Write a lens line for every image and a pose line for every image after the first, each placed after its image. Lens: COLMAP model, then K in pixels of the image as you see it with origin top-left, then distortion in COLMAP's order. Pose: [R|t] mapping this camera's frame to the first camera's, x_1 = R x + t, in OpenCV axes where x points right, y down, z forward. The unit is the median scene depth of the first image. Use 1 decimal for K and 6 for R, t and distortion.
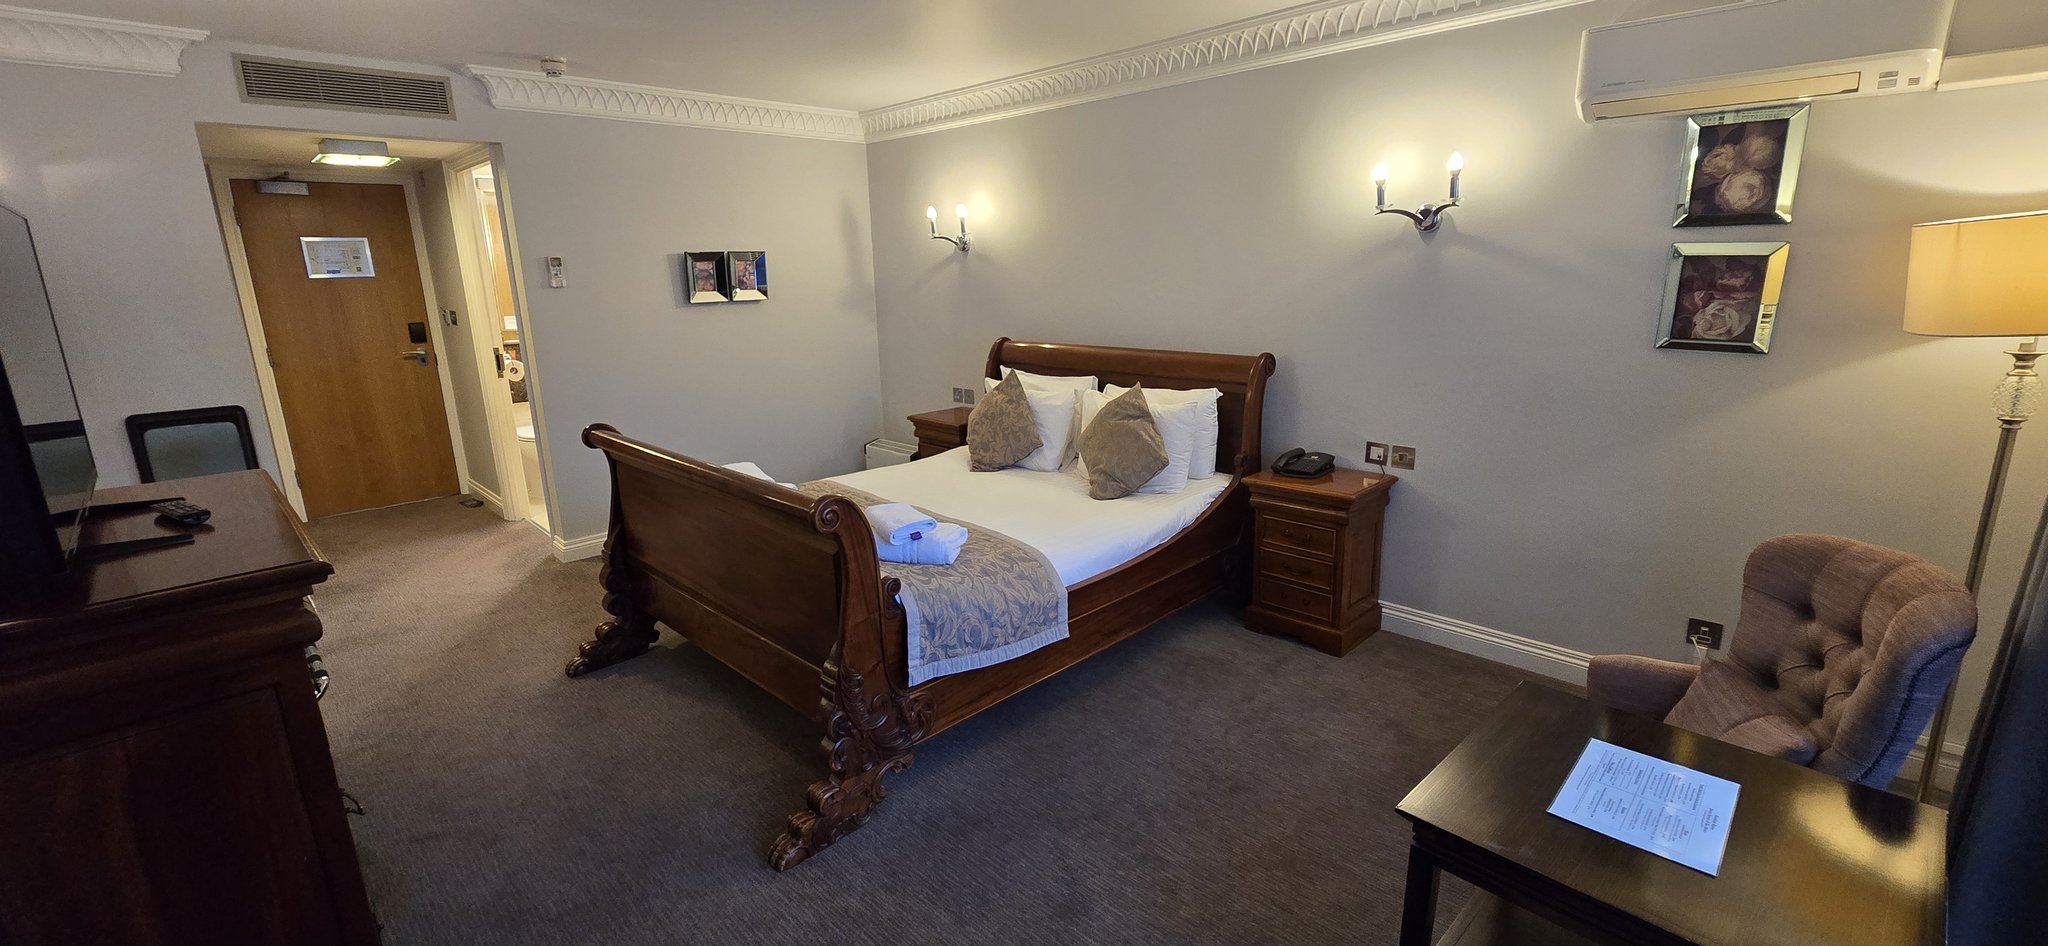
lens RADIAL K [[856.5, 0, 1020.5], [0, 856.5, 469.3], [0, 0, 1]] dist [0.008632, -0.007815]
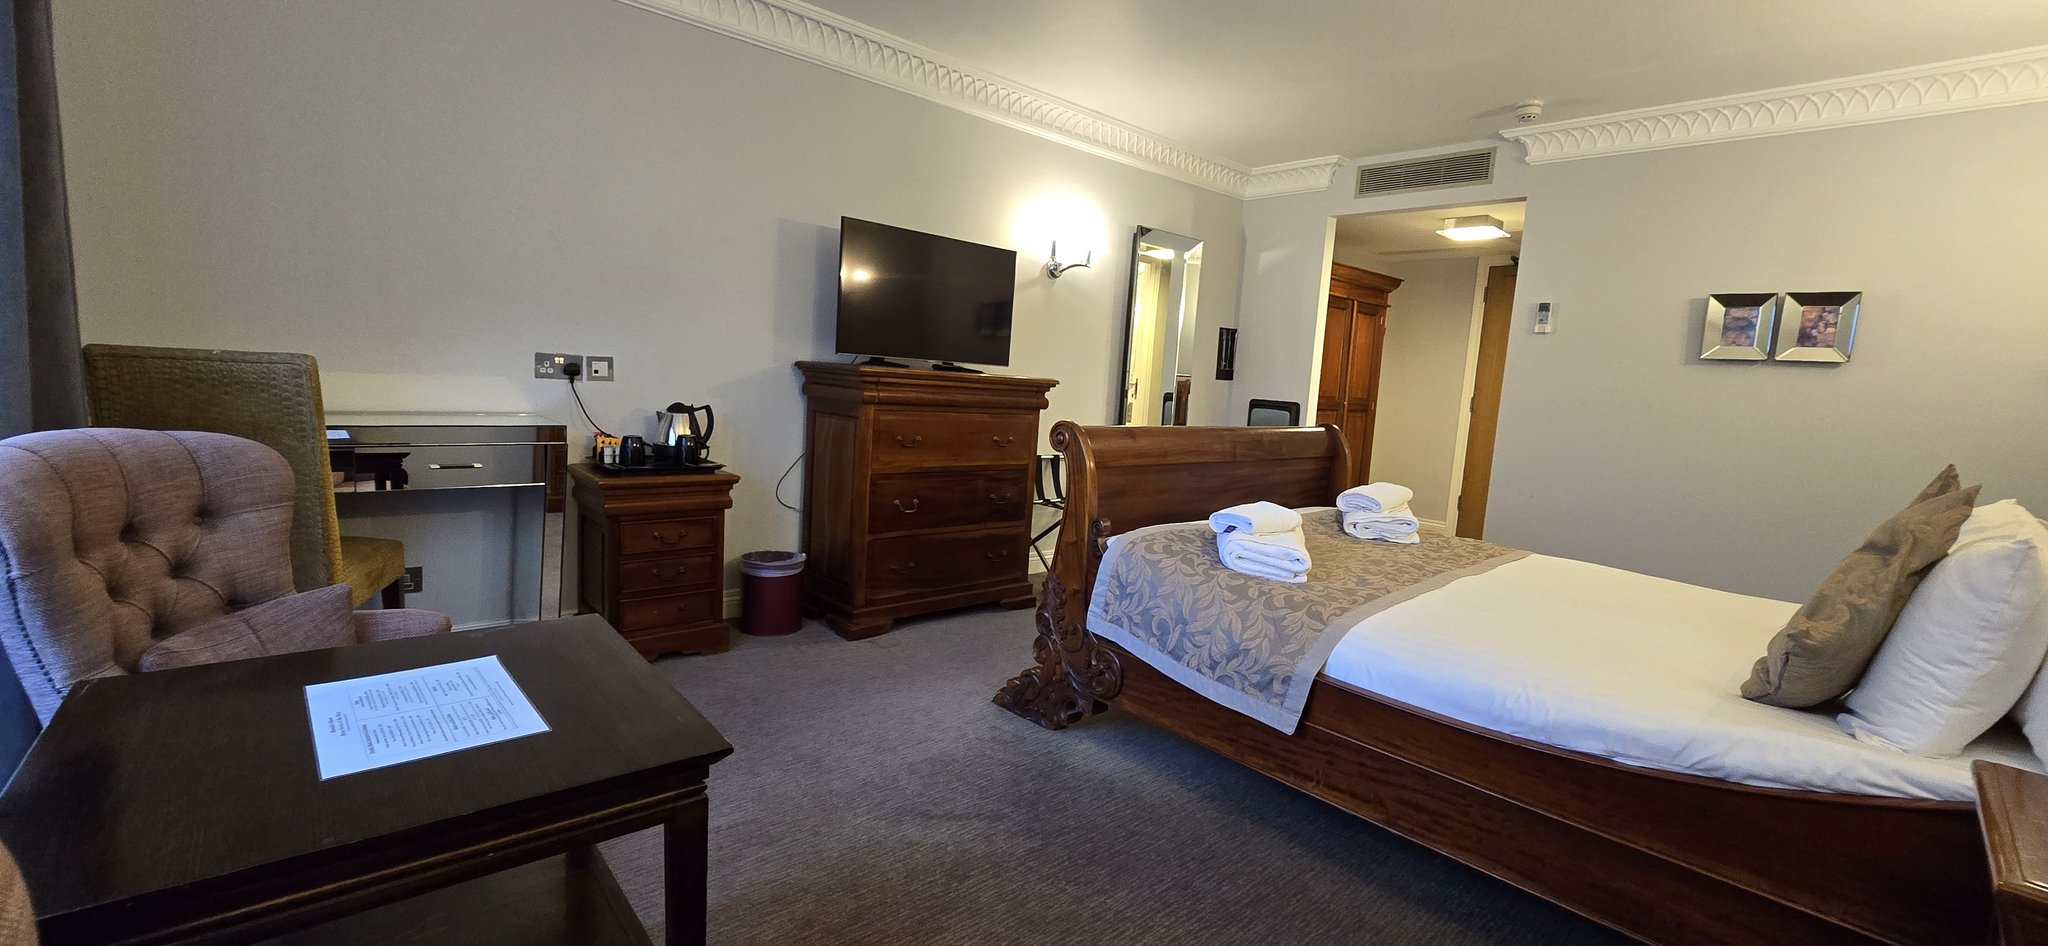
lens RADIAL K [[845.5, 0, 1024.0], [0, 845.5, 473.0], [0, 0, 1]] dist [0.007276, -0.006864]
pose [[-0.047784, 0.138166, -0.989256, 0.726082], [-0.293151, 0.944834, 0.146122, -0.042877], [0.954871, 0.296984, -0.004644, 0.741606]]
